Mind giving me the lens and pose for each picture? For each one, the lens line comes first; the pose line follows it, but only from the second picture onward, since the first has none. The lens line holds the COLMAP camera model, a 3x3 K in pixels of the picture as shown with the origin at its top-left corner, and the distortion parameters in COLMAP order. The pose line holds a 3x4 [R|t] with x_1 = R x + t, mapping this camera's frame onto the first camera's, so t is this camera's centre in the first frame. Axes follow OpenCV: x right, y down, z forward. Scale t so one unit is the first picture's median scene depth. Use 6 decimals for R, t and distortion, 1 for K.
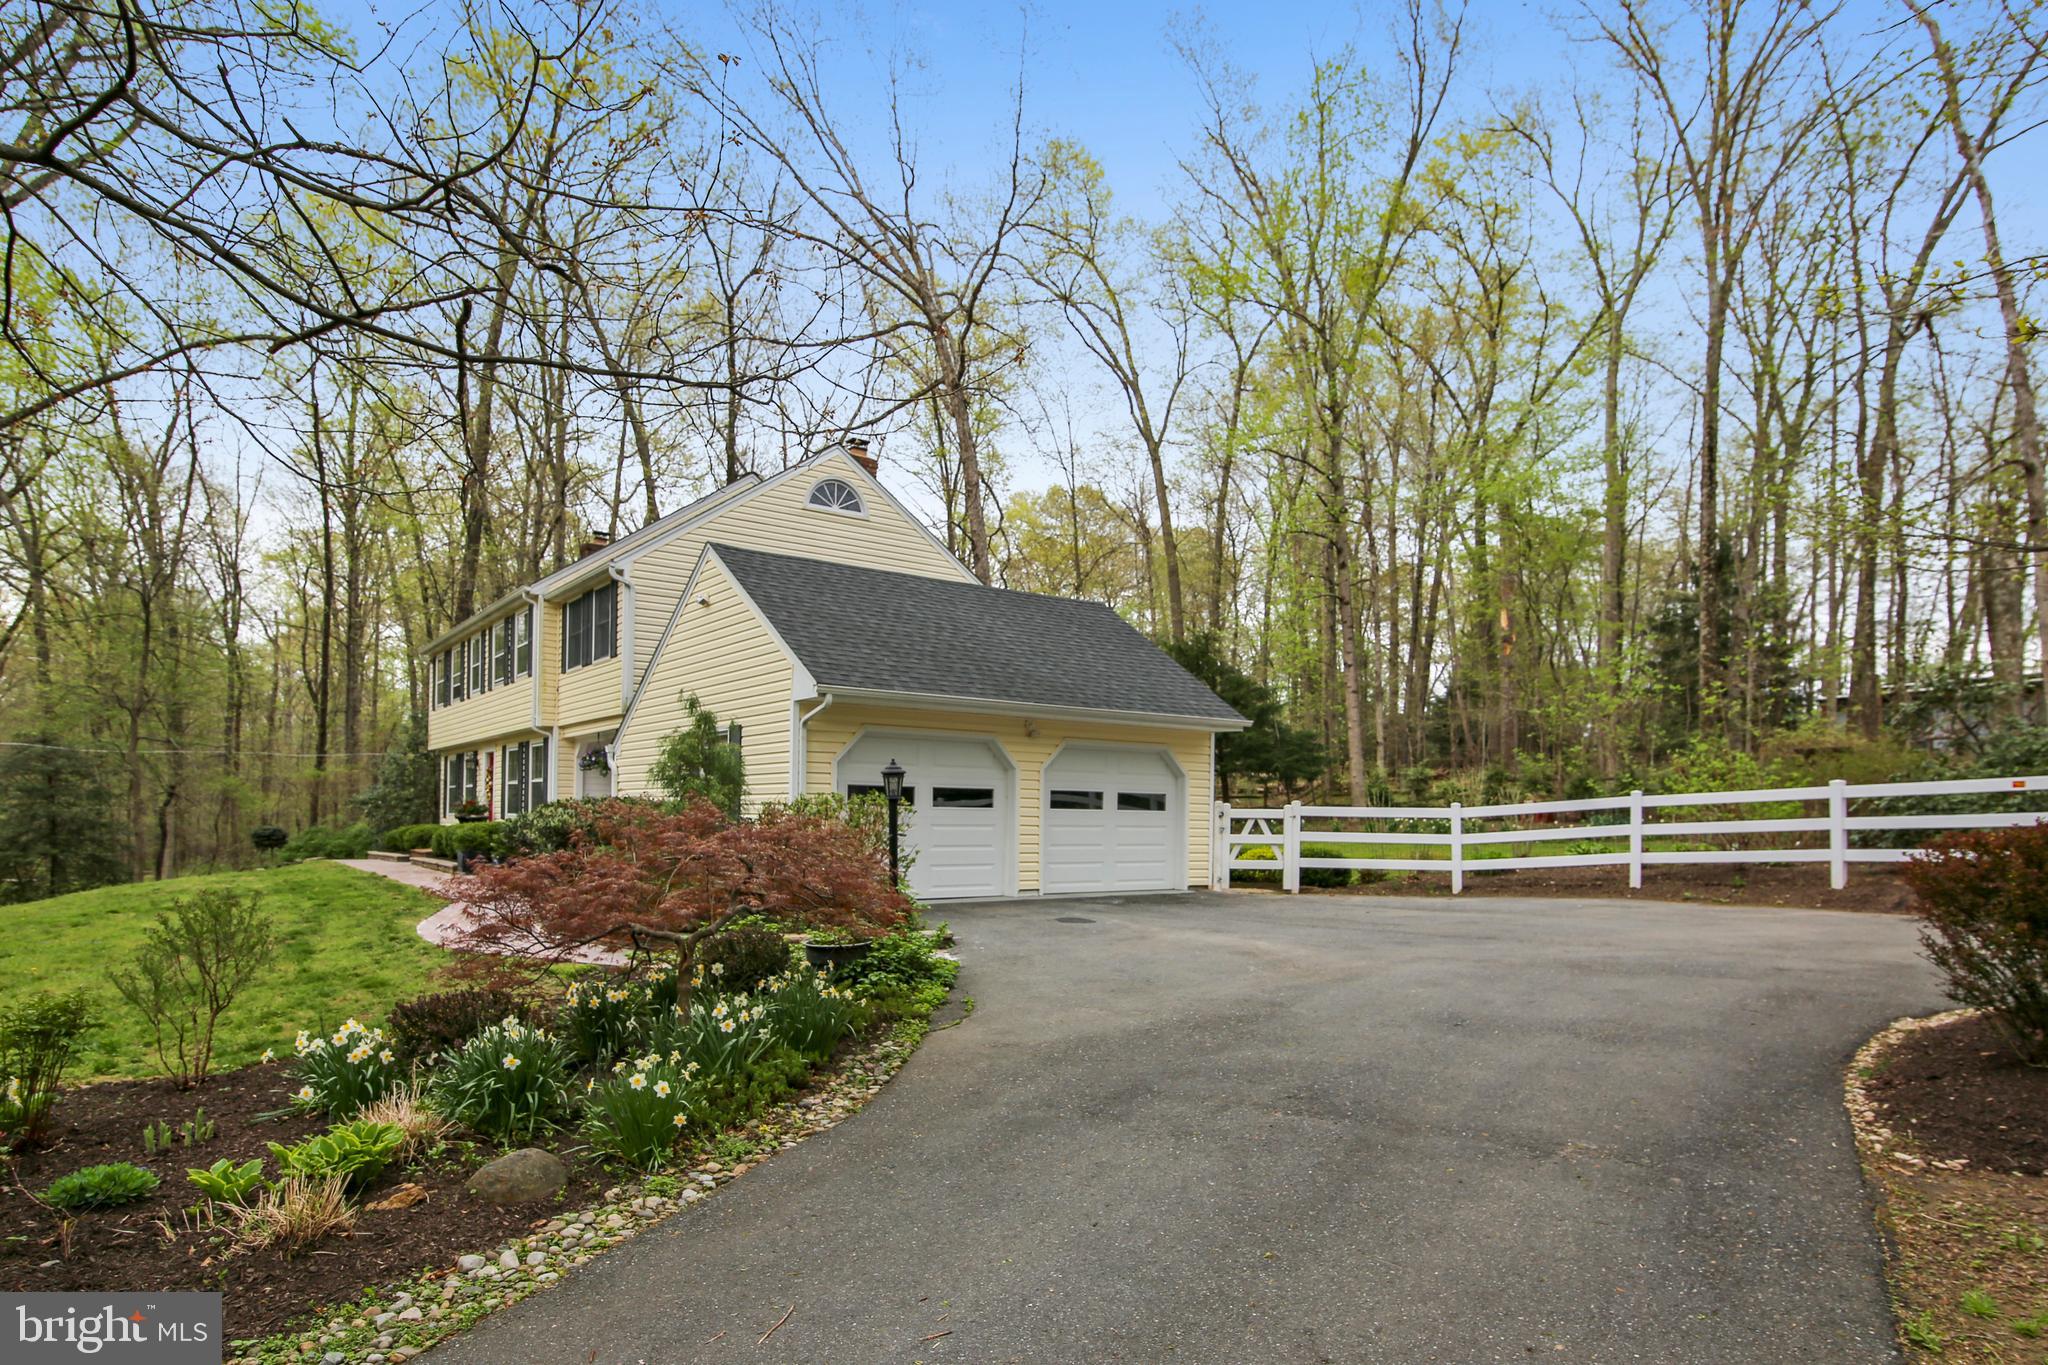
lens RADIAL K [[1218.5, 0, 1026.9], [0, 1218.5, 798.0], [0, 0, 1]] dist [-0.004593, -0.001119]
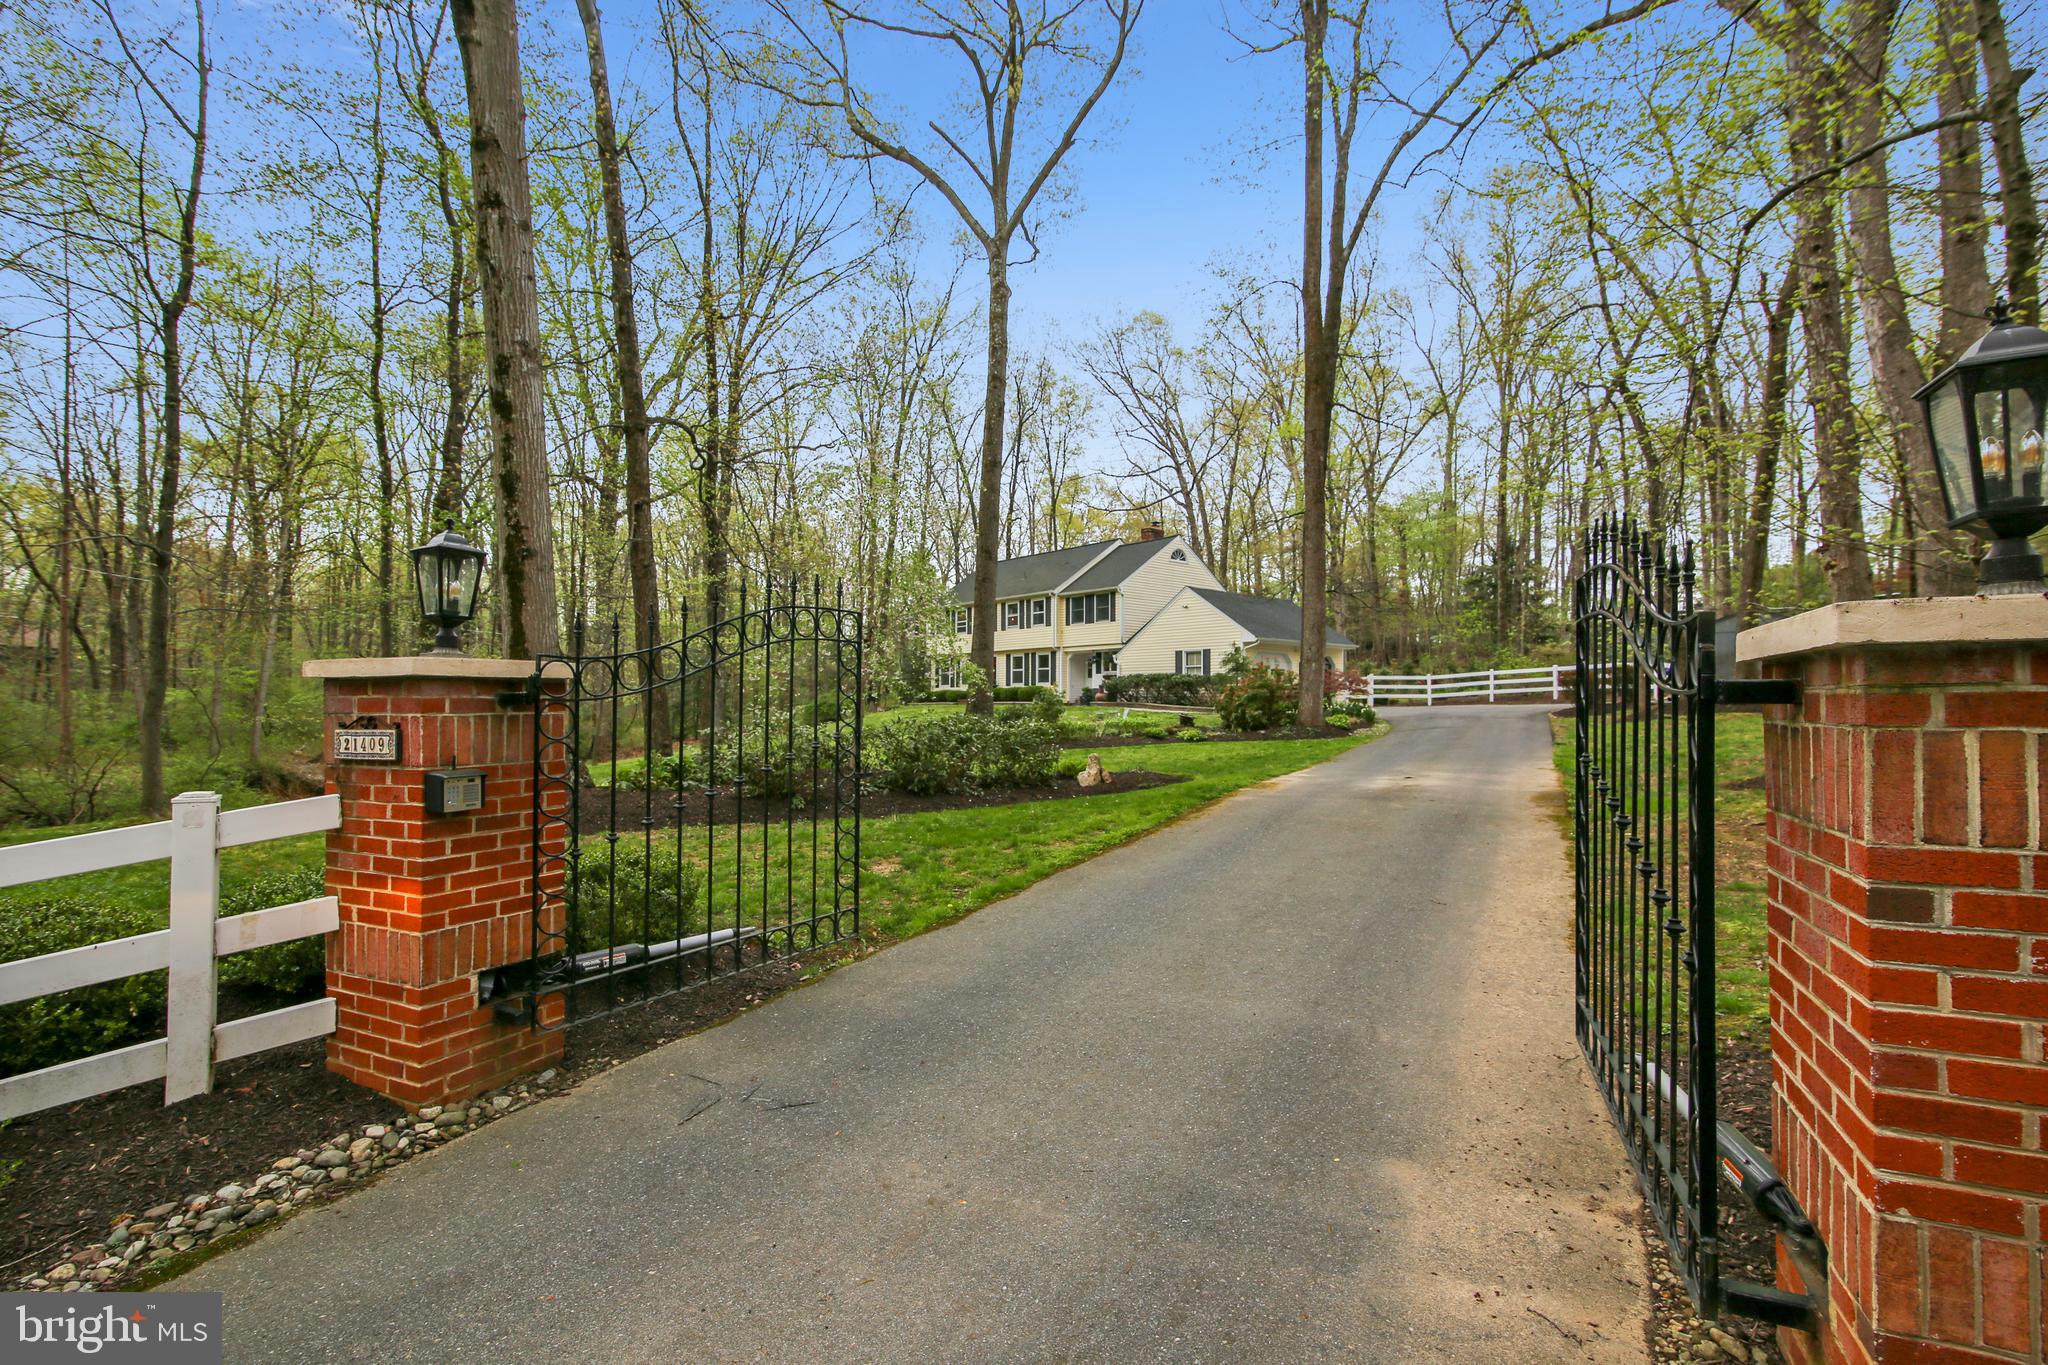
lens RADIAL K [[949.8, 0, 1024.0], [0, 949.8, 682.5], [0, 0, 1]] dist [-0.001385, 0.000321]
pose [[0.998337, -0.004597, 0.057463, -0.687430], [0.004553, 0.999989, 0.000910, 0.016528], [-0.057467, -0.000647, 0.998347, -1.114557]]
